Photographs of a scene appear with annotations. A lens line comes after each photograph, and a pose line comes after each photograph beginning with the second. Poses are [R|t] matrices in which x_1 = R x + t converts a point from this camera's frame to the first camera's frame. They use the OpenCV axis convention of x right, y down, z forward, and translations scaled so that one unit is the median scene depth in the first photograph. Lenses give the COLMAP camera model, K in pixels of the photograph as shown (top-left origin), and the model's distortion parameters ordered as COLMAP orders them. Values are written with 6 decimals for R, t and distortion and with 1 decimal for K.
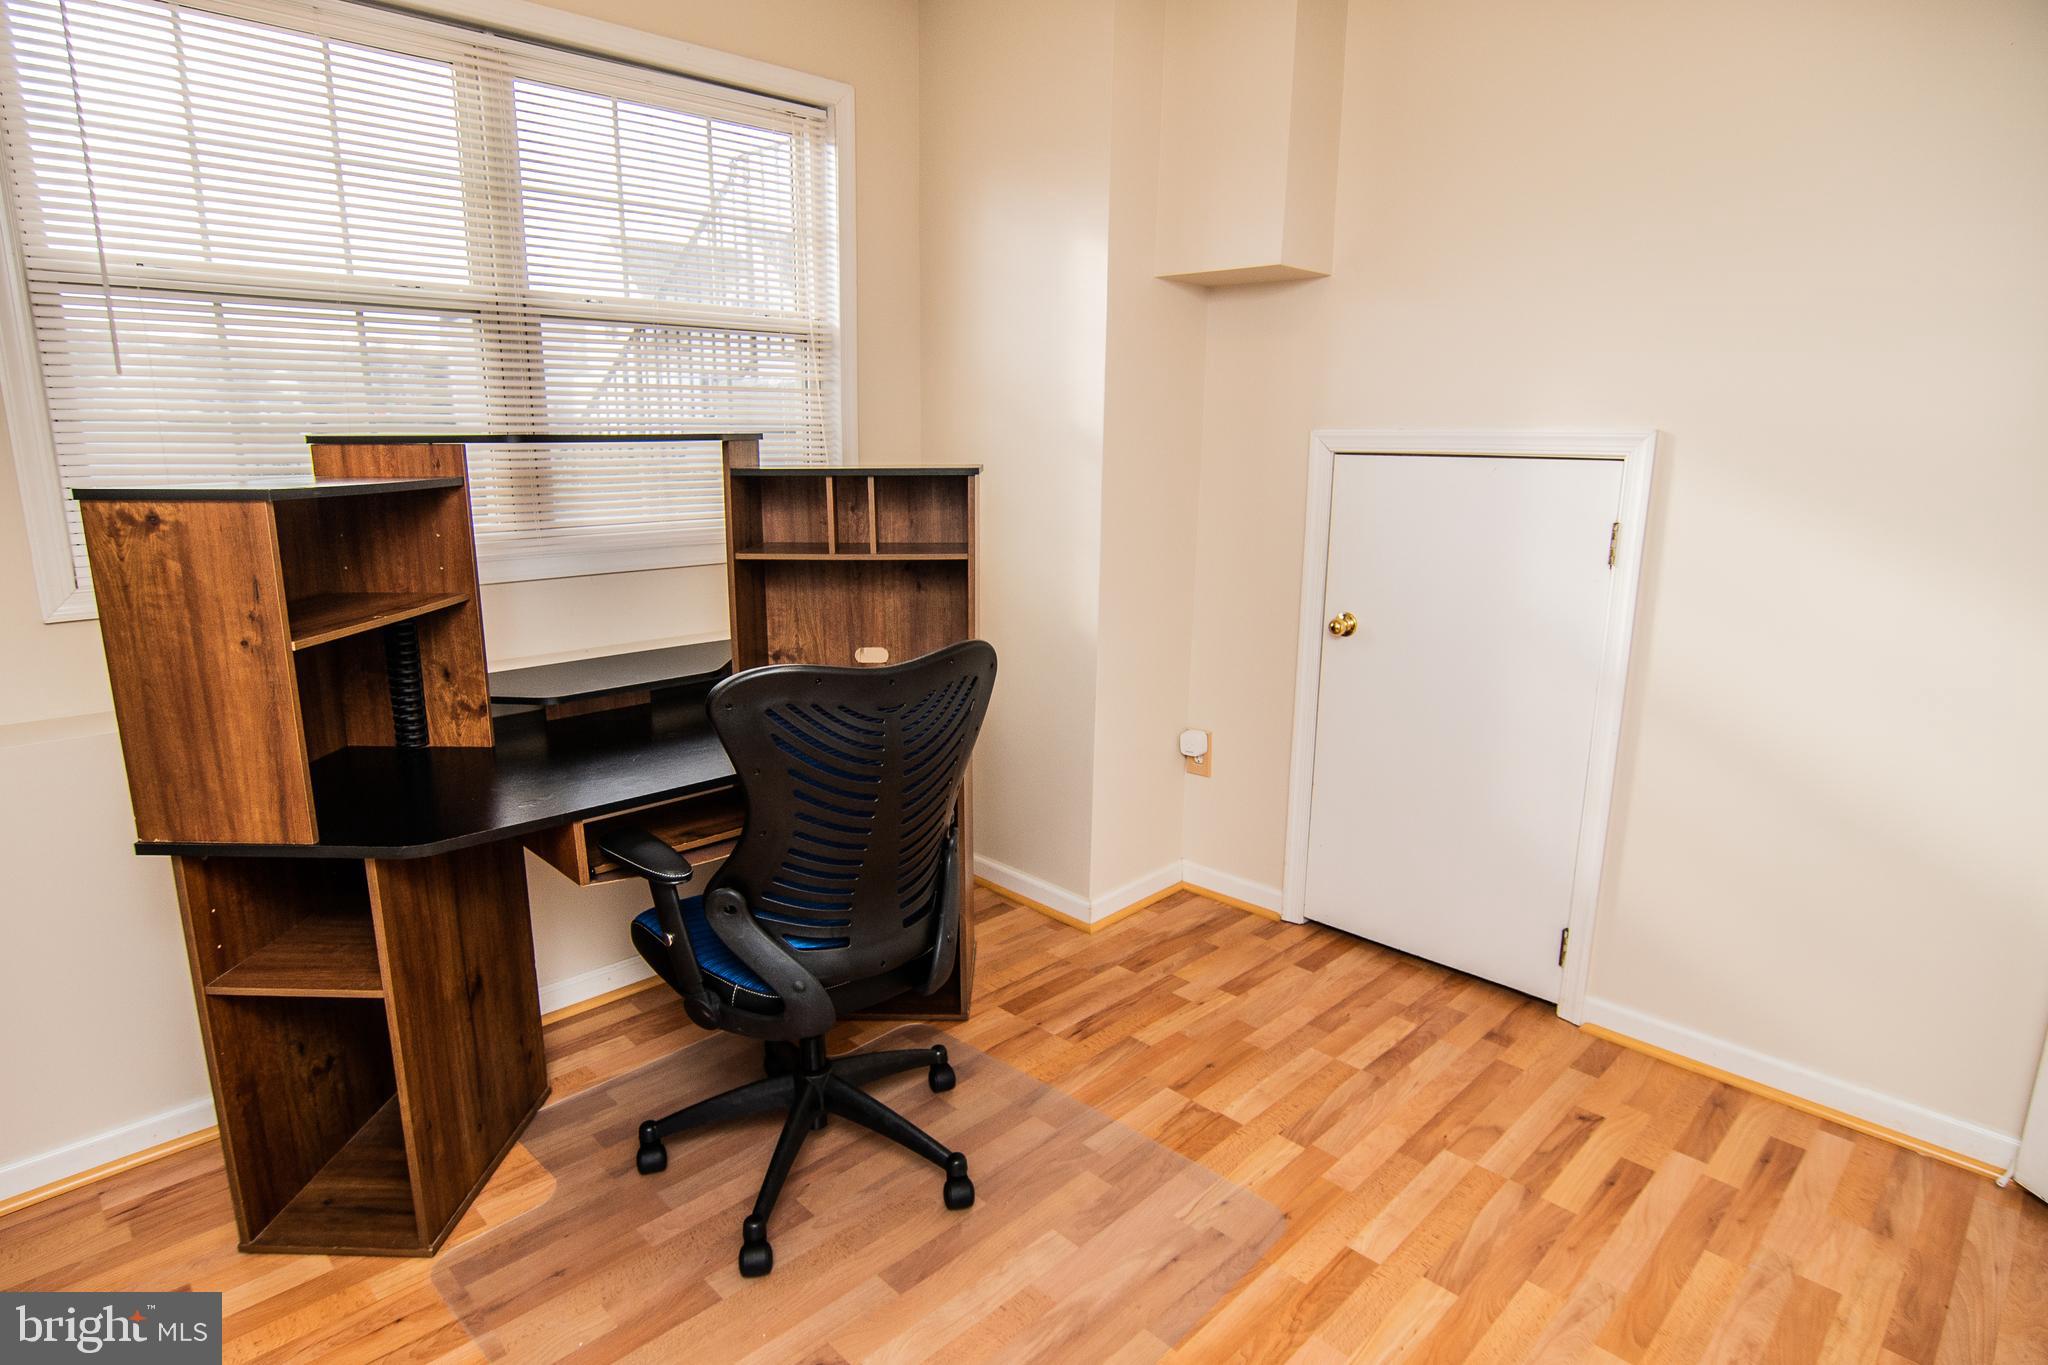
lens RADIAL K [[1115.9, 0, 1024.0], [0, 1115.9, 682.5], [0, 0, 1]] dist [-0.039854, 0.013684]
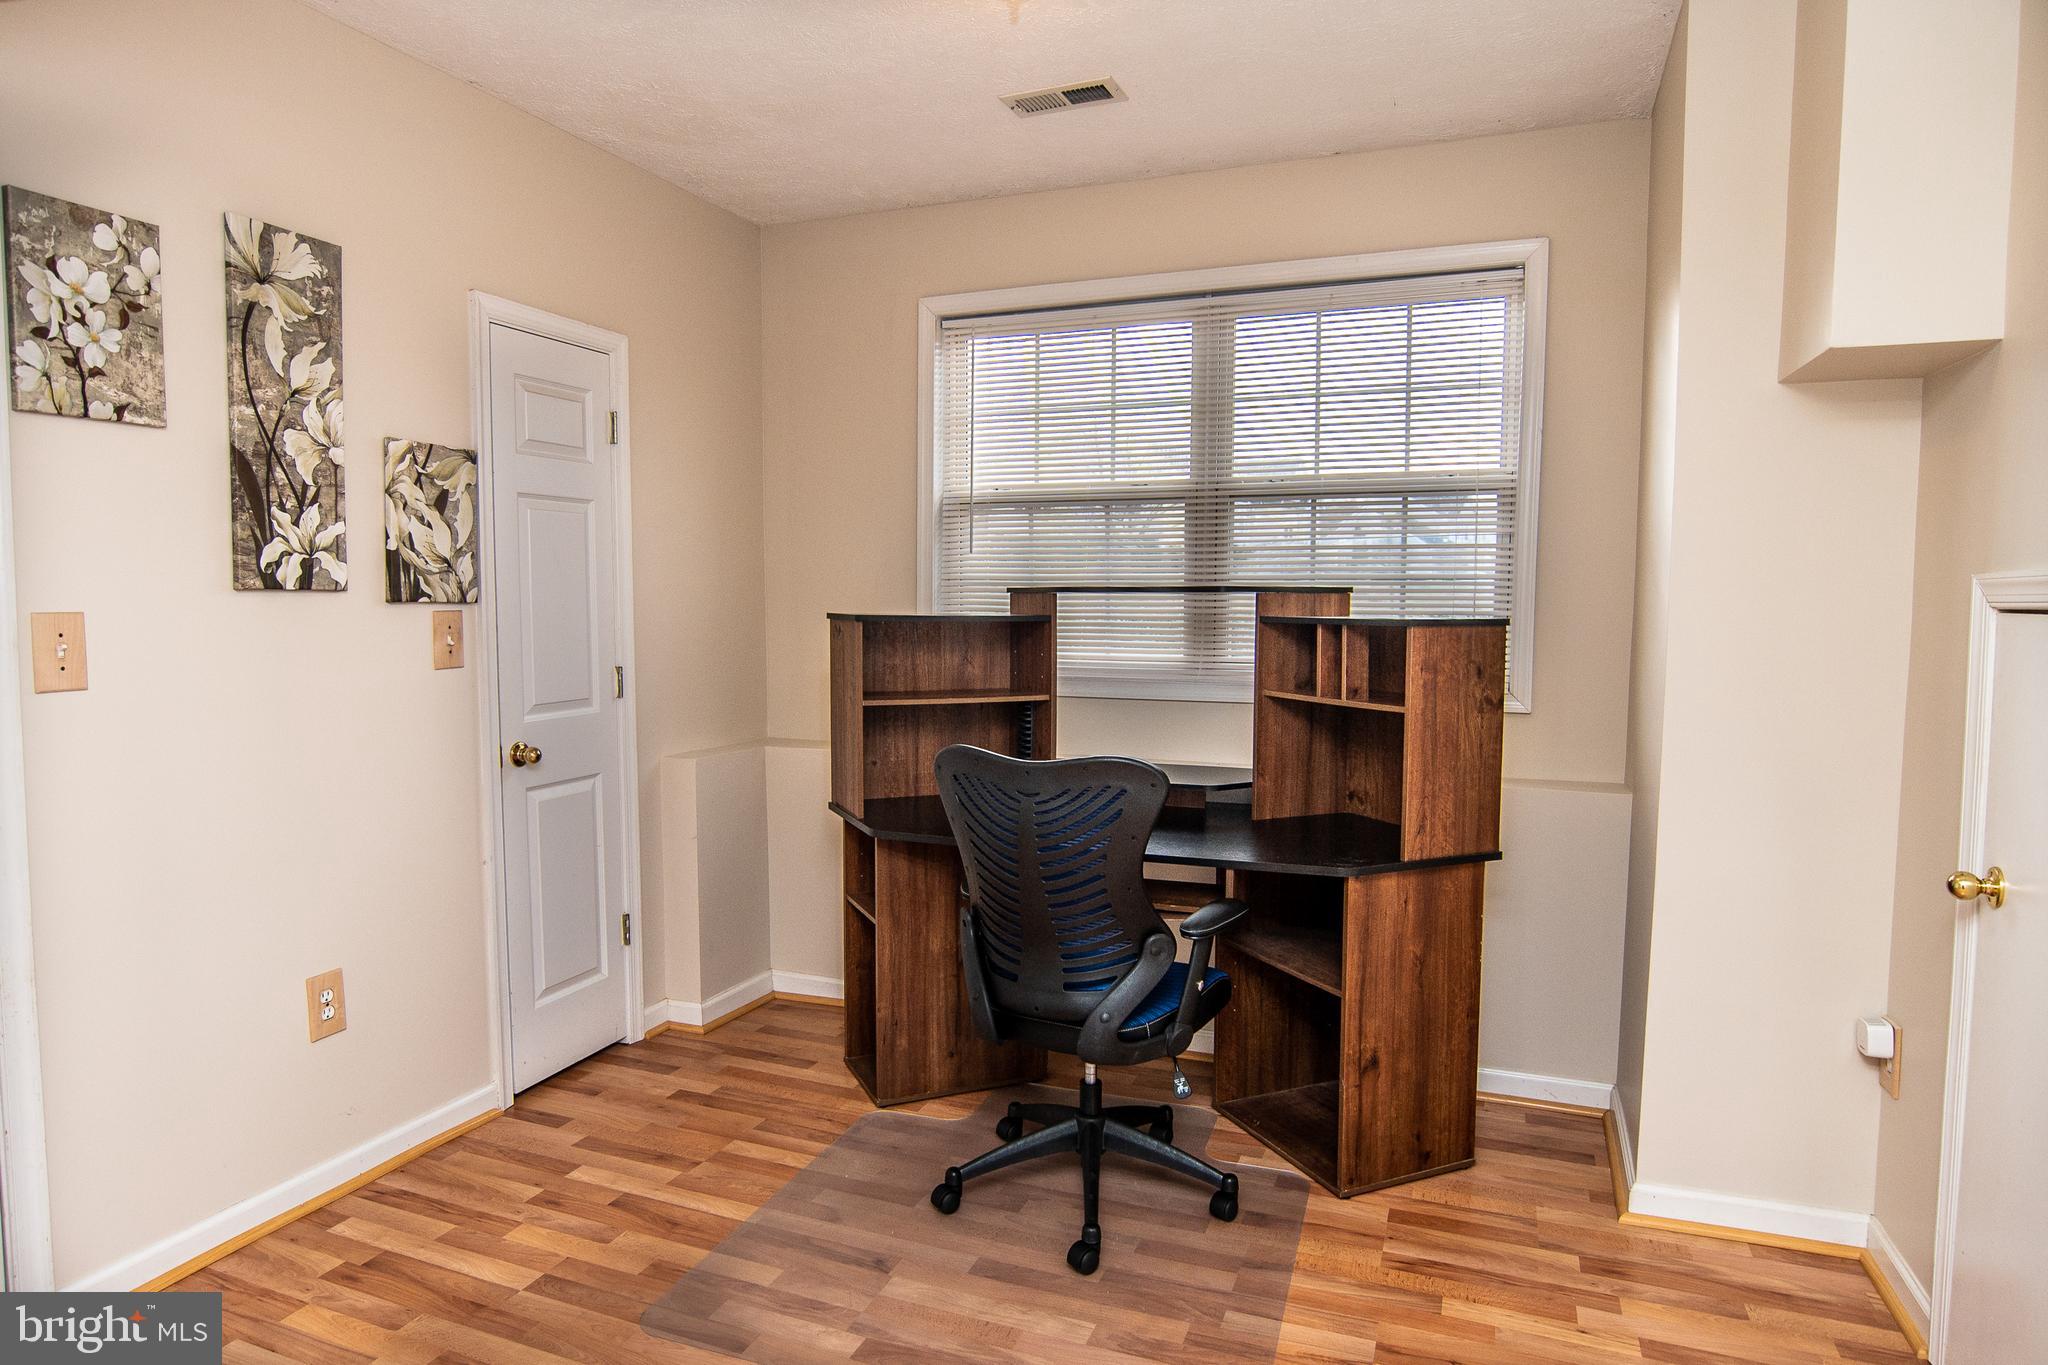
lens RADIAL K [[1192.4, 0, 1024.0], [0, 1192.4, 682.5], [0, 0, 1]] dist [-0.021396, 0.002295]
pose [[0.405079, 0.061945, -0.912181, 0.753052], [-0.200728, 0.979386, -0.022630, -0.046877], [0.891975, 0.192267, 0.409162, 0.279687]]
